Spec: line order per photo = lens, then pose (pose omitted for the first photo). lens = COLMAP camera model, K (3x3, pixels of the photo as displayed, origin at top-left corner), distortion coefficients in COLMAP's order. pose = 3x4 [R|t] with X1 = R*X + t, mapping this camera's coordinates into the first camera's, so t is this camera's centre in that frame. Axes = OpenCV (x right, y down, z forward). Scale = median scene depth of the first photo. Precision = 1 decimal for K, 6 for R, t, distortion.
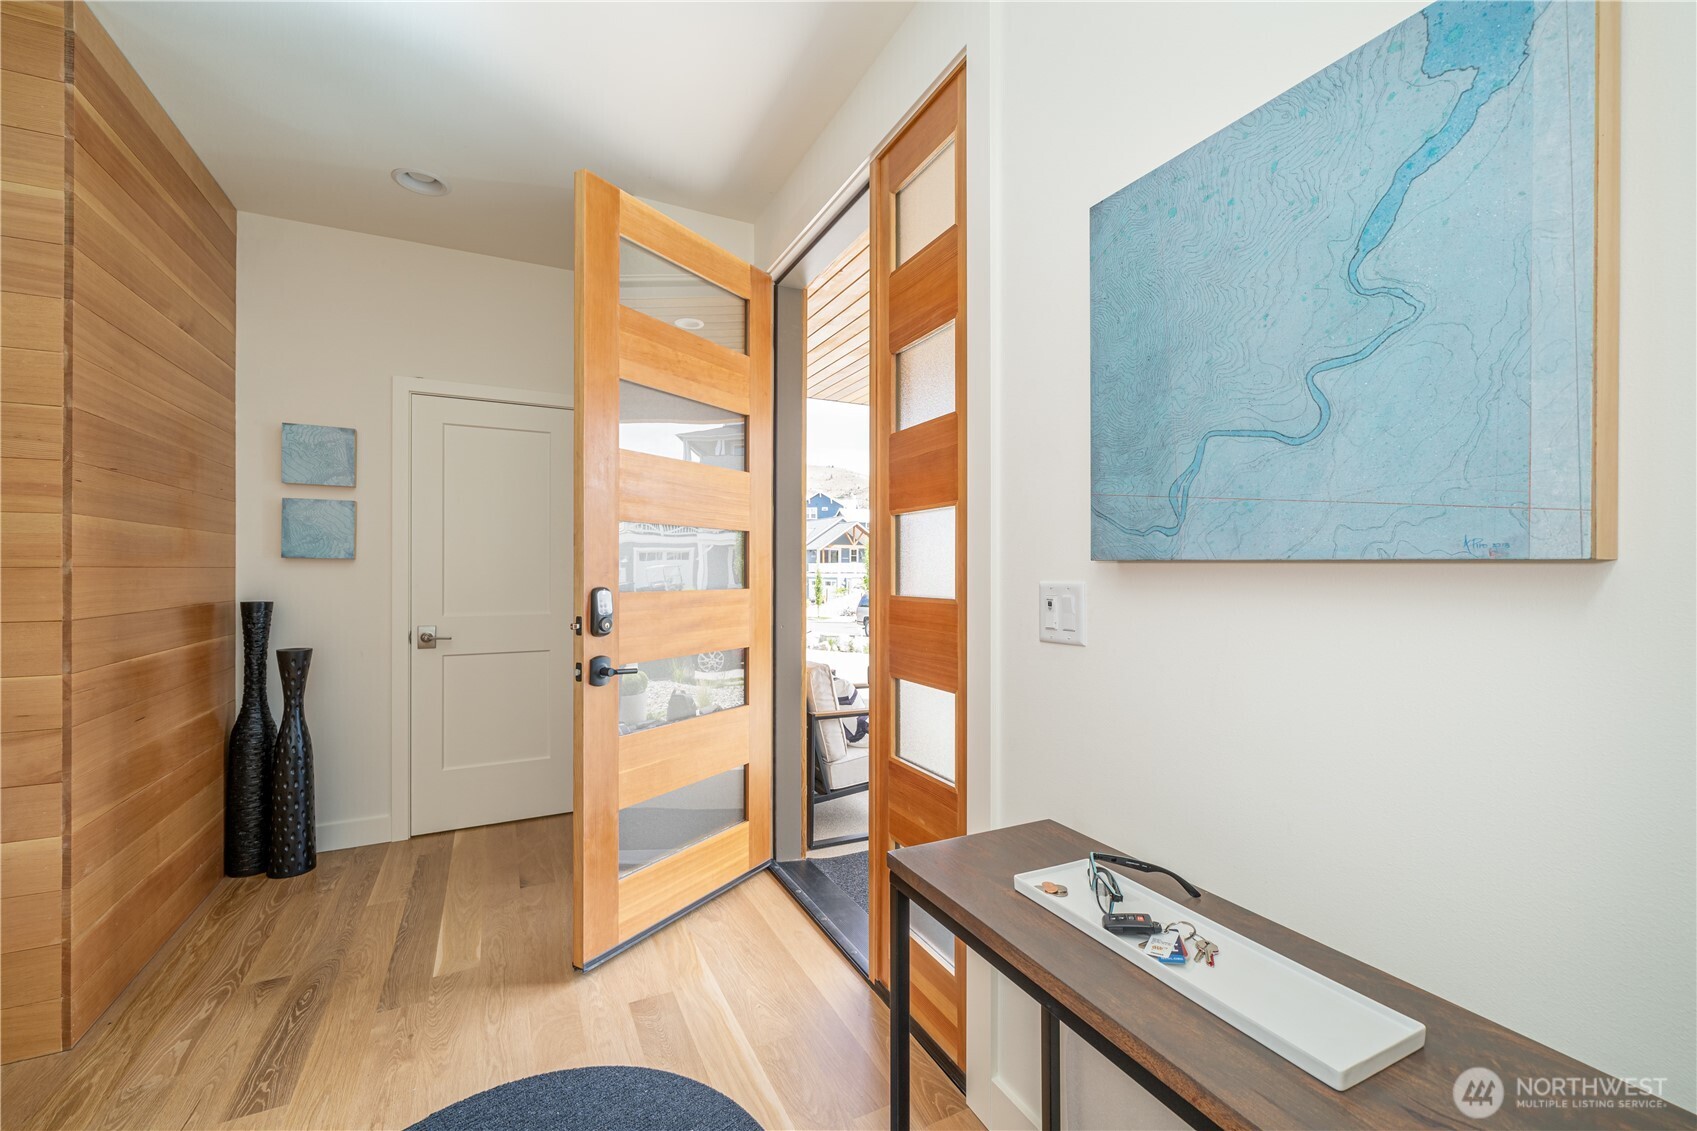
lens RADIAL K [[694.8, 0, 846.1], [0, 694.8, 567.8], [0, 0, 1]] dist [0.000026, 0.000002]
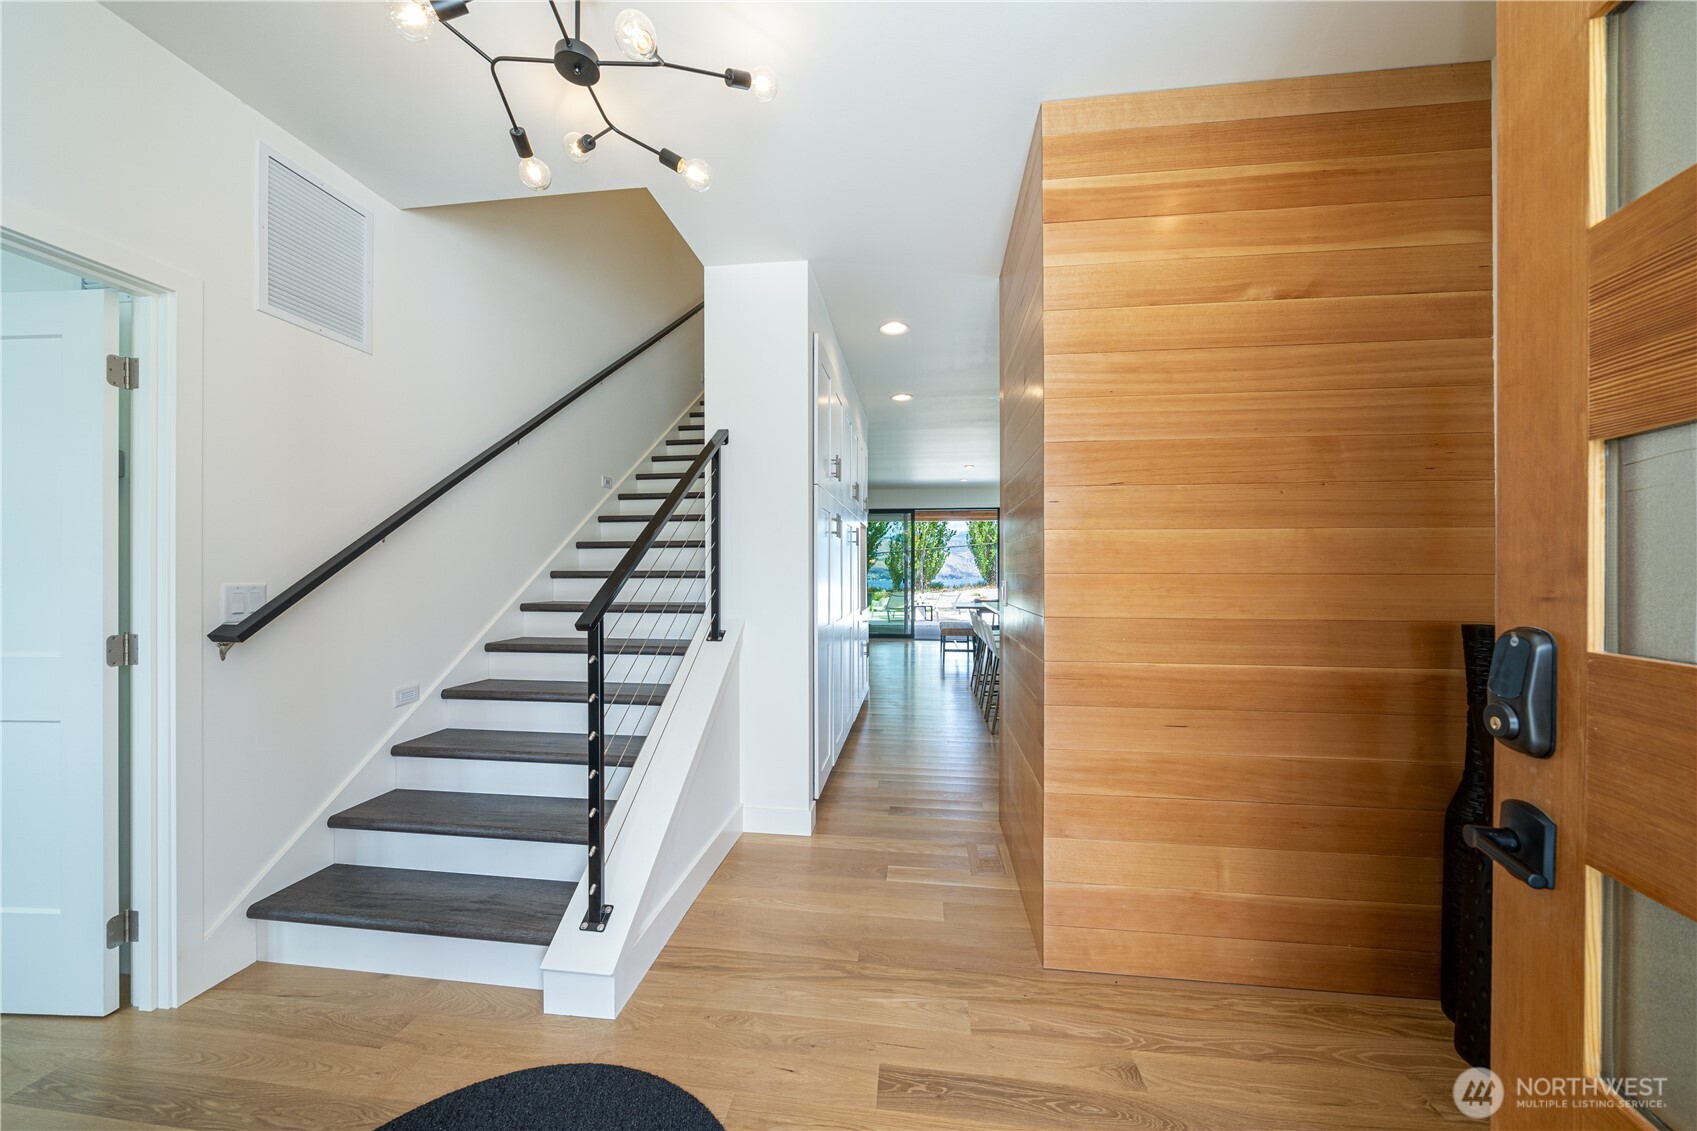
lens RADIAL K [[599.7, 0, 849.7], [0, 599.7, 565.2], [0, 0, 1]] dist [0.000037, 0.000035]
pose [[-0.555278, -0.003107, -0.831659, -0.034820], [0.001867, 0.999986, -0.004983, -0.005464], [0.831663, -0.004320, -0.555264, 0.885549]]
